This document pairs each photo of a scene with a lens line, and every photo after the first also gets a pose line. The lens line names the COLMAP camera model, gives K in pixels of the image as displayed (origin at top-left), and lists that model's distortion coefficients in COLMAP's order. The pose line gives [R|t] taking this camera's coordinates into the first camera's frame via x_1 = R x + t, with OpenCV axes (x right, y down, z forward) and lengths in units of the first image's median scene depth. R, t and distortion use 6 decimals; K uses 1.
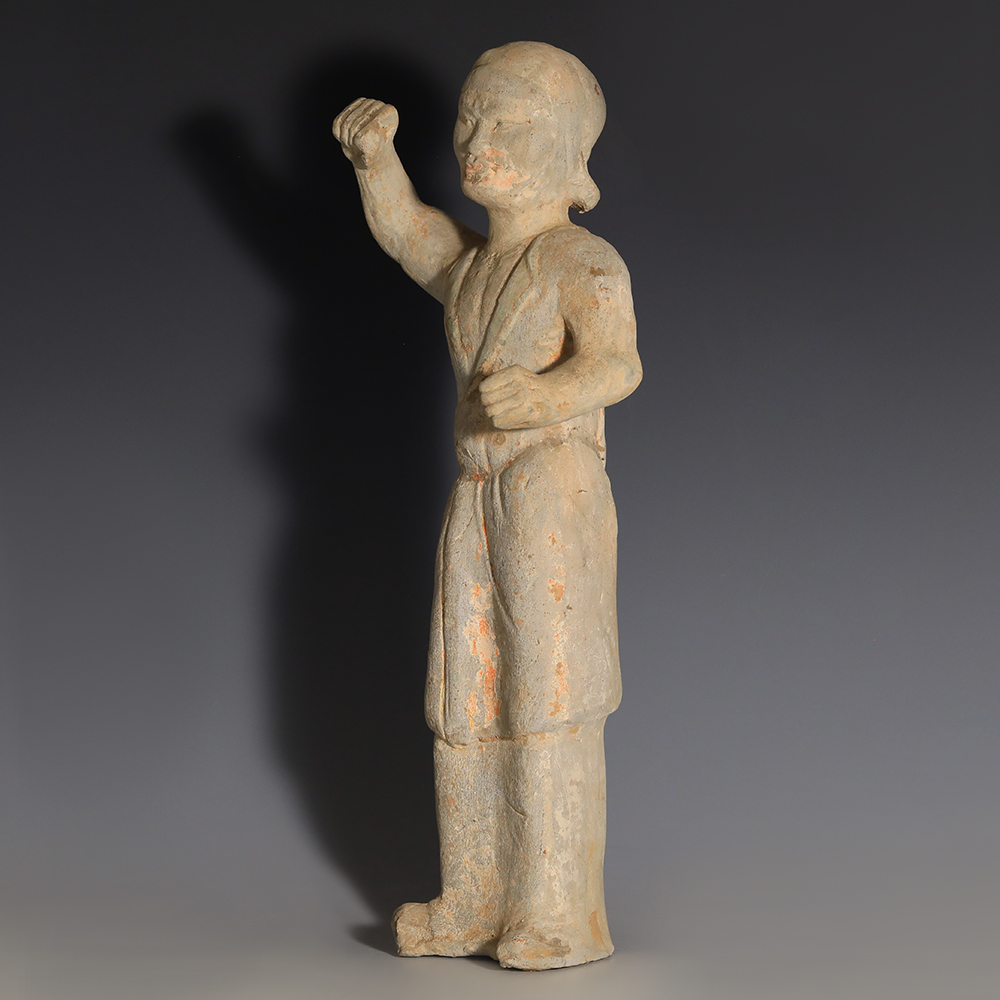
lens RADIAL K [[3444.7, 0, 499.8], [0, 3444.7, 494.0], [0, 0, 1]] dist [0.055127, 0.000000]
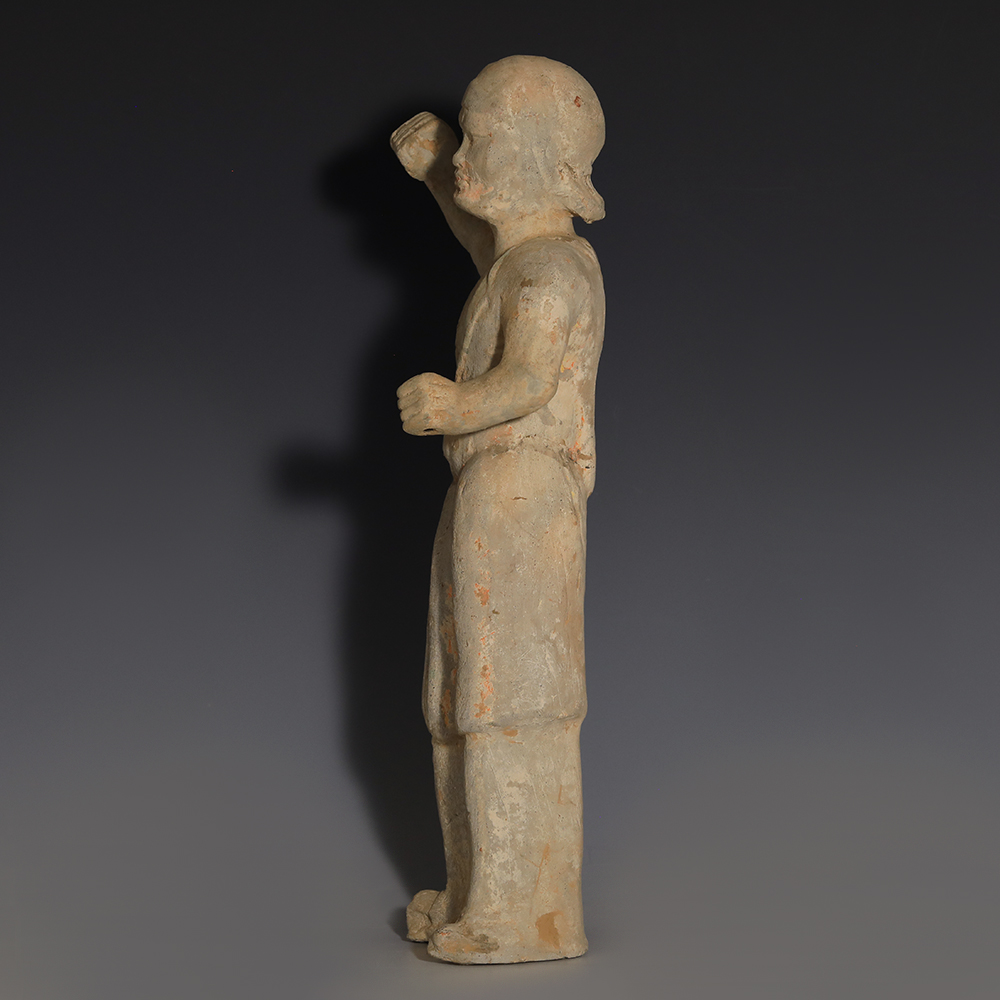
lens RADIAL K [[3444.7, 0, 500.4], [0, 3444.7, 505.6], [0, 0, 1]] dist [0.055127, 0.000000]
pose [[0.898821, 0.036764, -0.436772, 0.461743], [-0.033290, 0.999324, 0.015609, -0.014328], [0.437051, 0.000510, 0.899437, 0.083060]]
